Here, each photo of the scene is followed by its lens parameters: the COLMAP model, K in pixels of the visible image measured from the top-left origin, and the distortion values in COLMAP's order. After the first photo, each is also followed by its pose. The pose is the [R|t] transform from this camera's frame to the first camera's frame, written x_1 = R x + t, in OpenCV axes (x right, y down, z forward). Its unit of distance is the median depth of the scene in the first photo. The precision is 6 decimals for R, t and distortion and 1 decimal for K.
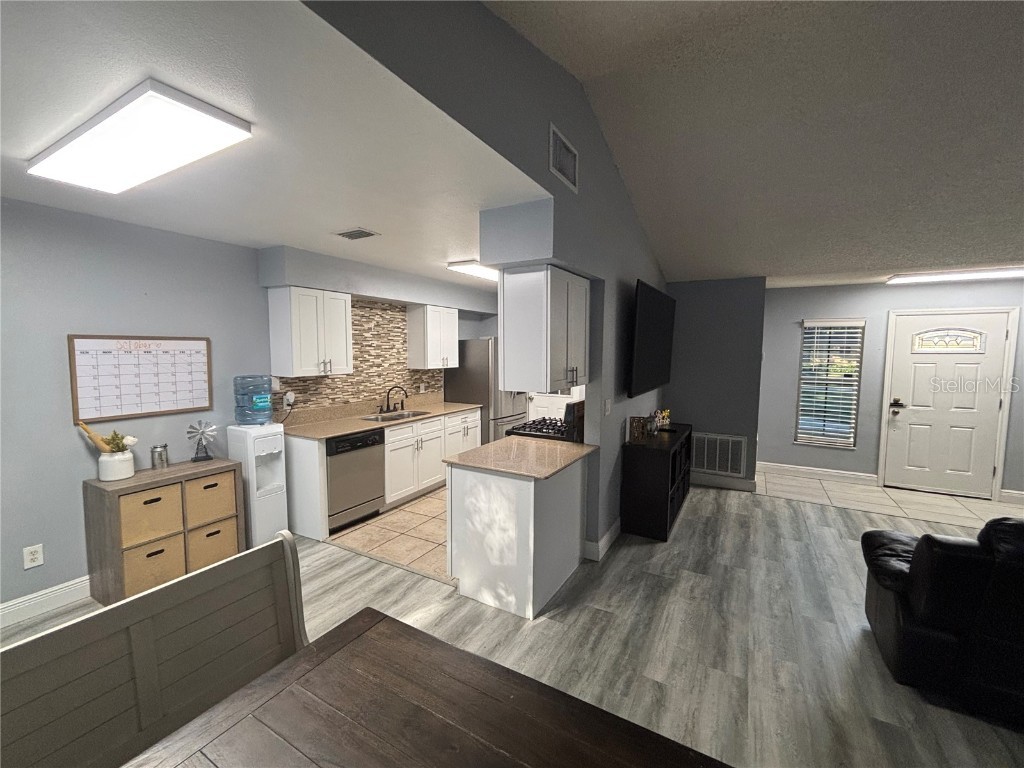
lens RADIAL K [[428.0, 0, 514.3], [0, 428.0, 384.1], [0, 0, 1]] dist [-0.003624, 0.001810]
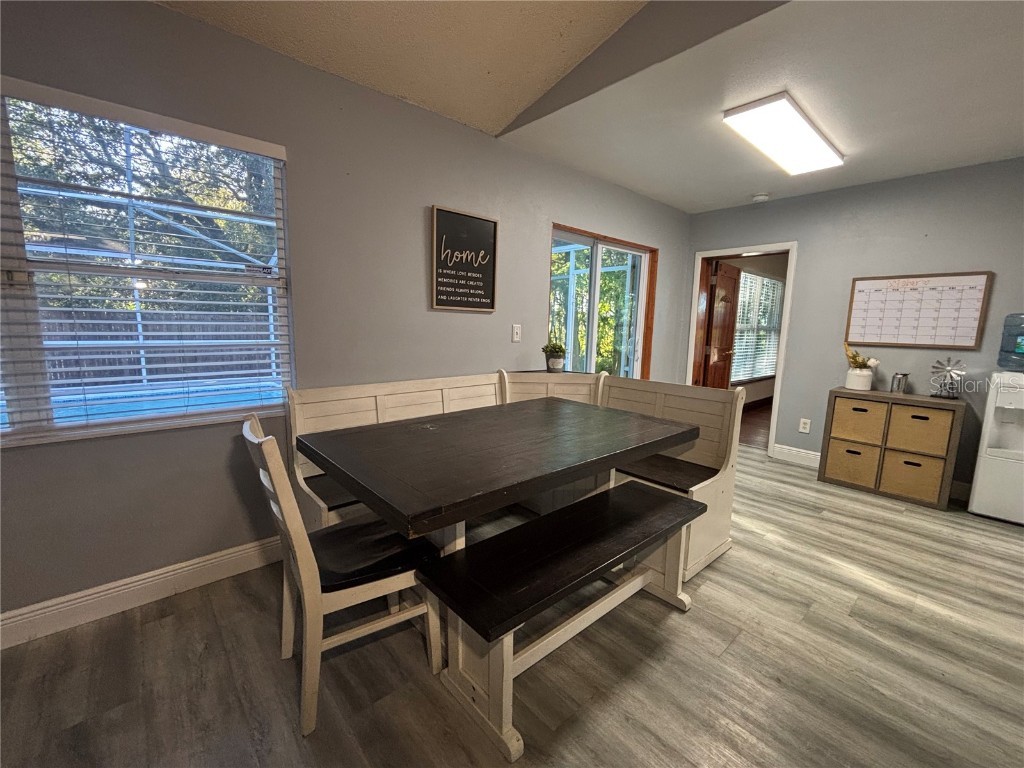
lens RADIAL K [[428.0, 0, 512.6], [0, 428.0, 383.5], [0, 0, 1]] dist [-0.003624, 0.001810]
pose [[-0.324117, 0.121547, -0.938176, 0.409991], [-0.103469, 0.981208, 0.162868, 0.068398], [0.940342, 0.149860, -0.305450, 0.282583]]
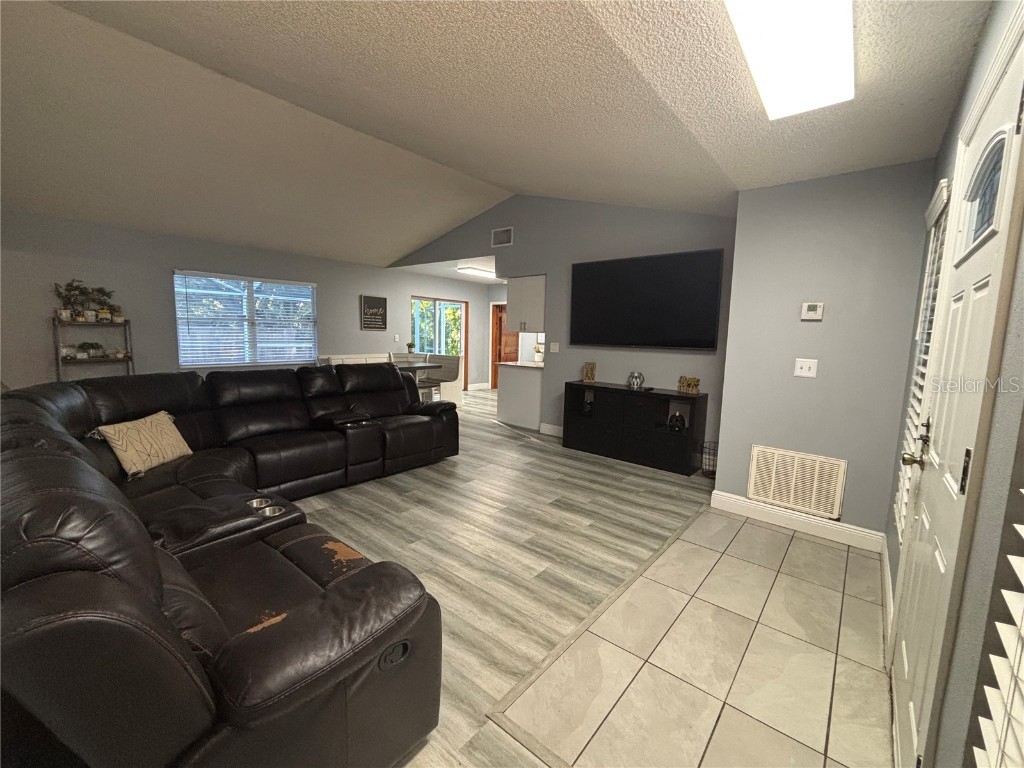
lens RADIAL K [[428.0, 0, 517.6], [0, 428.0, 383.5], [0, 0, 1]] dist [-0.003624, 0.001810]
pose [[-0.171191, 0.104167, -0.979716, 1.550531], [-0.109826, 0.986180, 0.124045, 0.002087], [0.979097, 0.128834, -0.157385, 0.932520]]
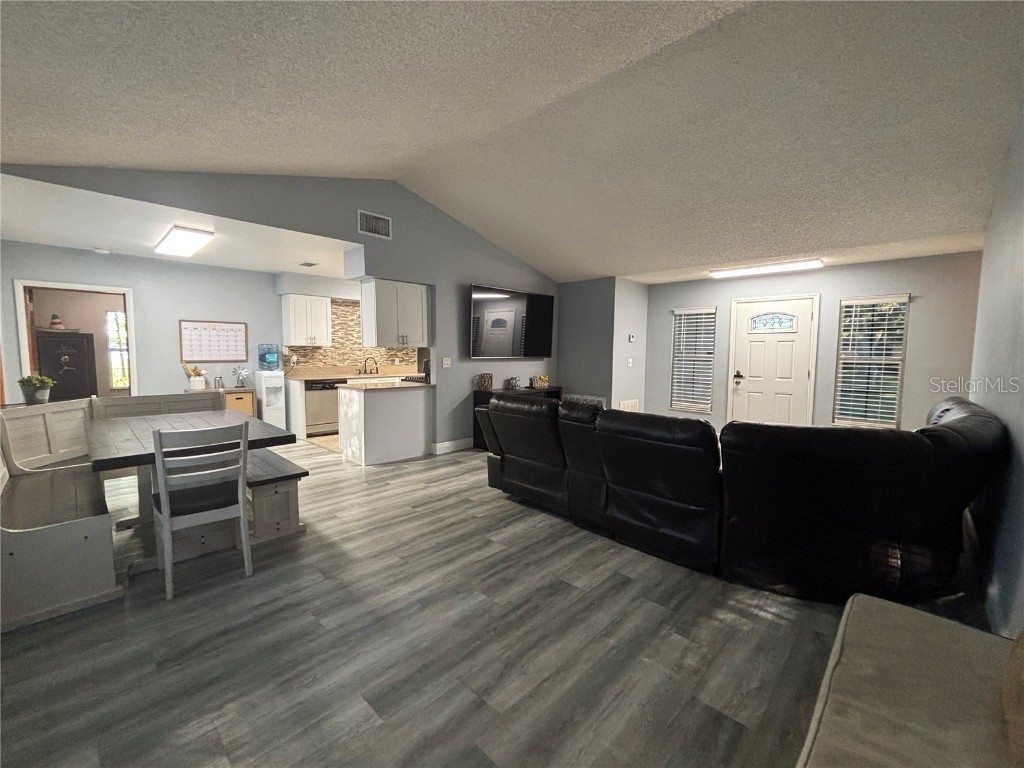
lens RADIAL K [[428.0, 0, 515.2], [0, 428.0, 383.8], [0, 0, 1]] dist [-0.003624, 0.001810]
pose [[0.970132, 0.021117, -0.241655, 0.710114], [-0.022694, 0.999735, -0.003744, 0.111752], [0.241512, 0.009116, 0.970355, -0.423708]]
